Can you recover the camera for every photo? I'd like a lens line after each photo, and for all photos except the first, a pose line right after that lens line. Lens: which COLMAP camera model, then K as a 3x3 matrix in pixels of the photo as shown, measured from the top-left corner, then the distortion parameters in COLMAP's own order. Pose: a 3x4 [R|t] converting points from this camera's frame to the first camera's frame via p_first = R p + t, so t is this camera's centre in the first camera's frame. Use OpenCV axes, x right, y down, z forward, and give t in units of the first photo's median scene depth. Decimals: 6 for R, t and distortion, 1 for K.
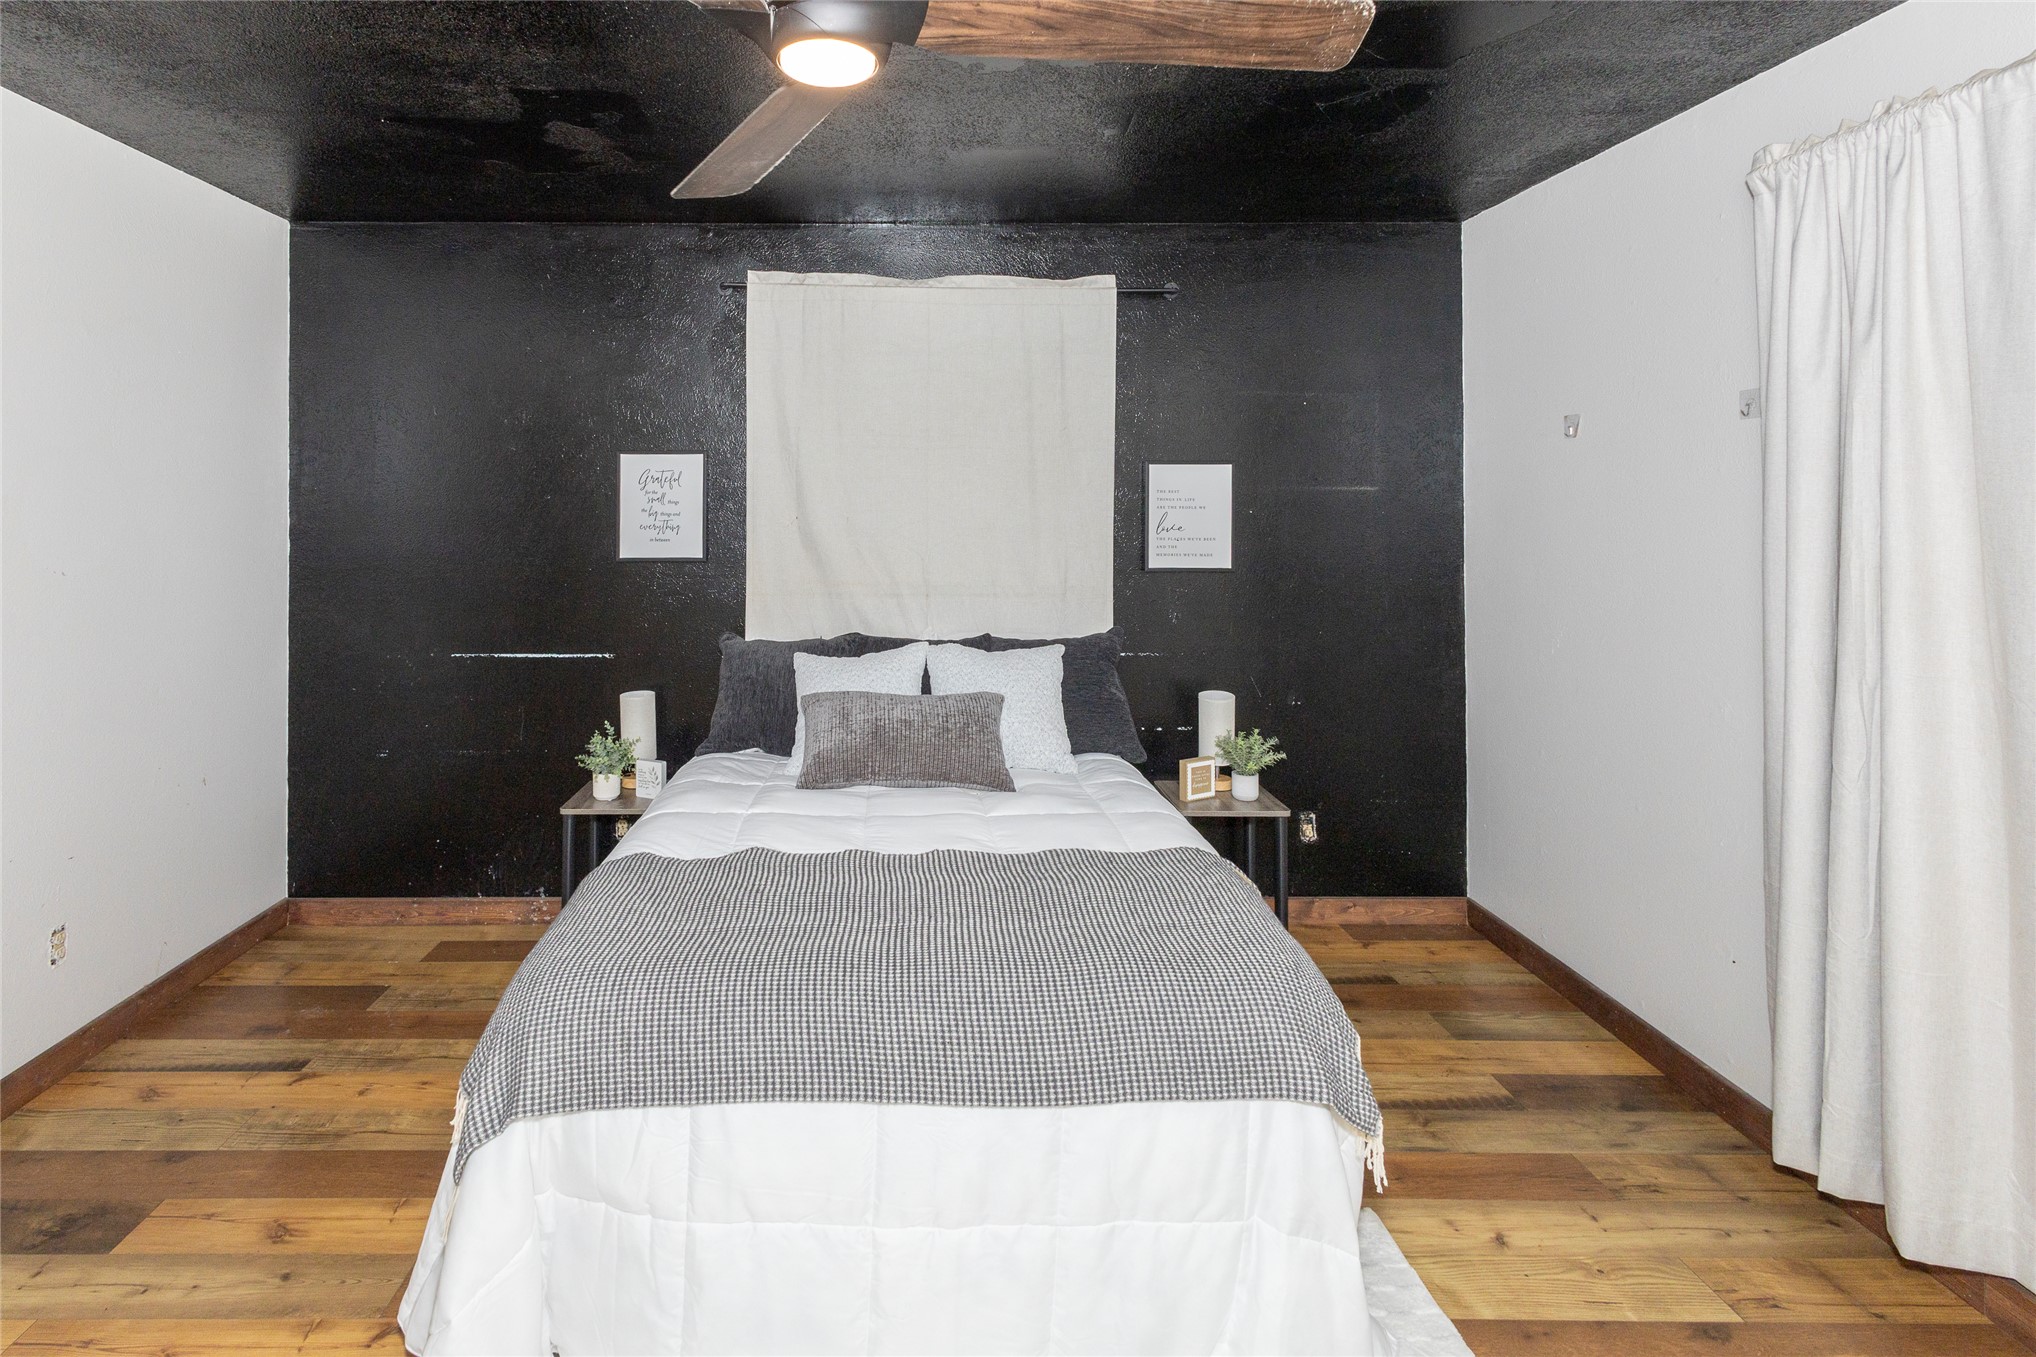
lens RADIAL K [[950.3, 0, 1042.8], [0, 950.3, 527.0], [0, 0, 1]] dist [0.003372, -0.000537]
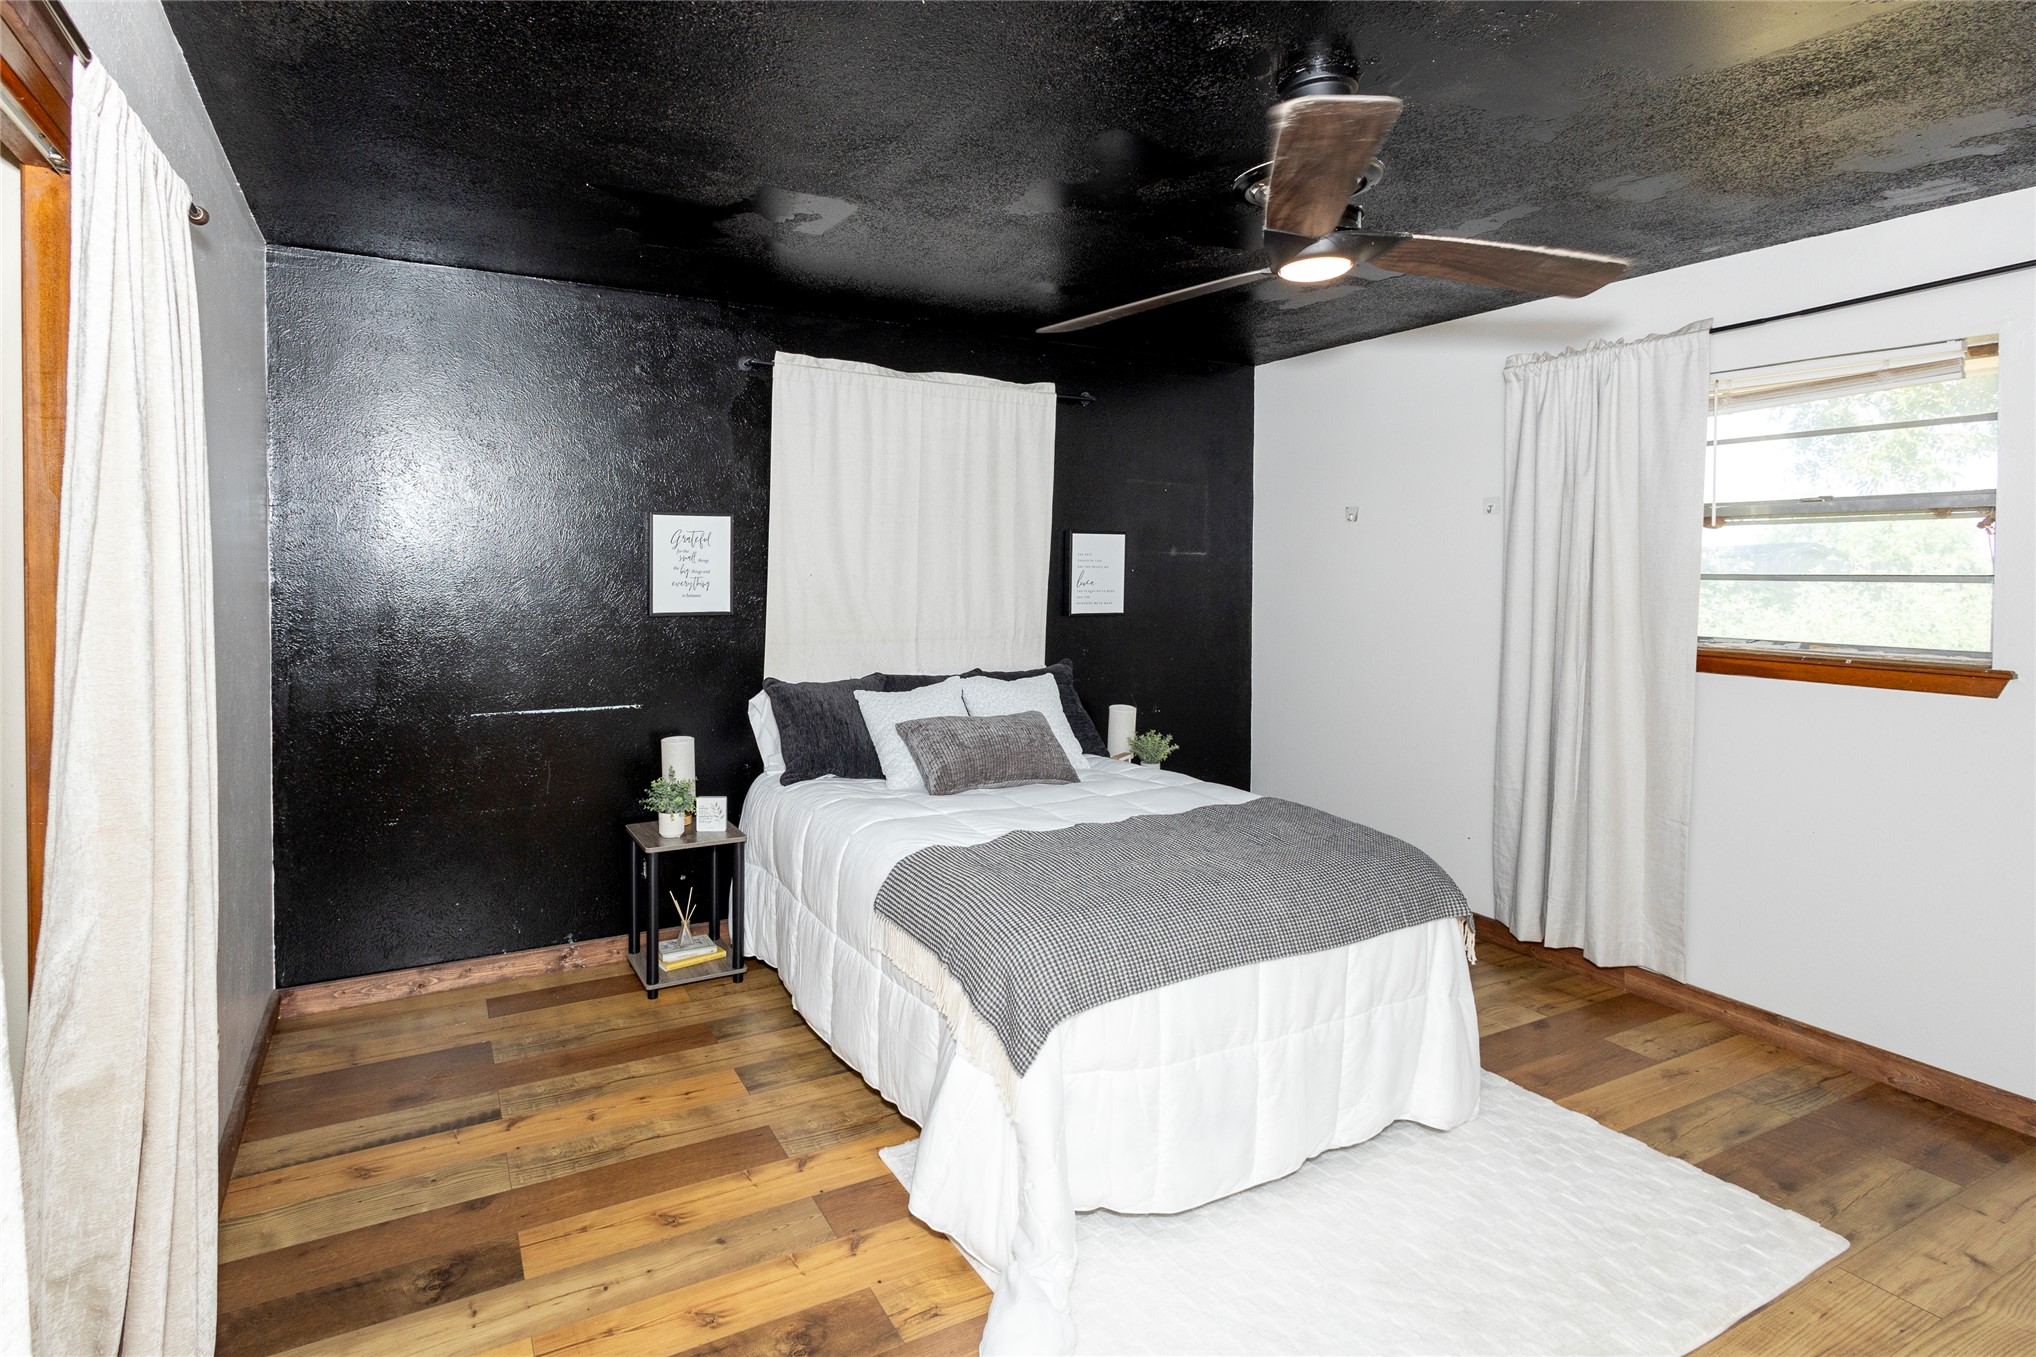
lens RADIAL K [[938.1, 0, 817.6], [0, 938.1, 625.0], [0, 0, 1]] dist [0.004333, 0.000302]
pose [[0.914934, -0.021829, 0.403013, -0.789131], [0.005358, 0.999105, 0.041952, 0.003401], [-0.403568, -0.036224, 0.914232, -0.032212]]
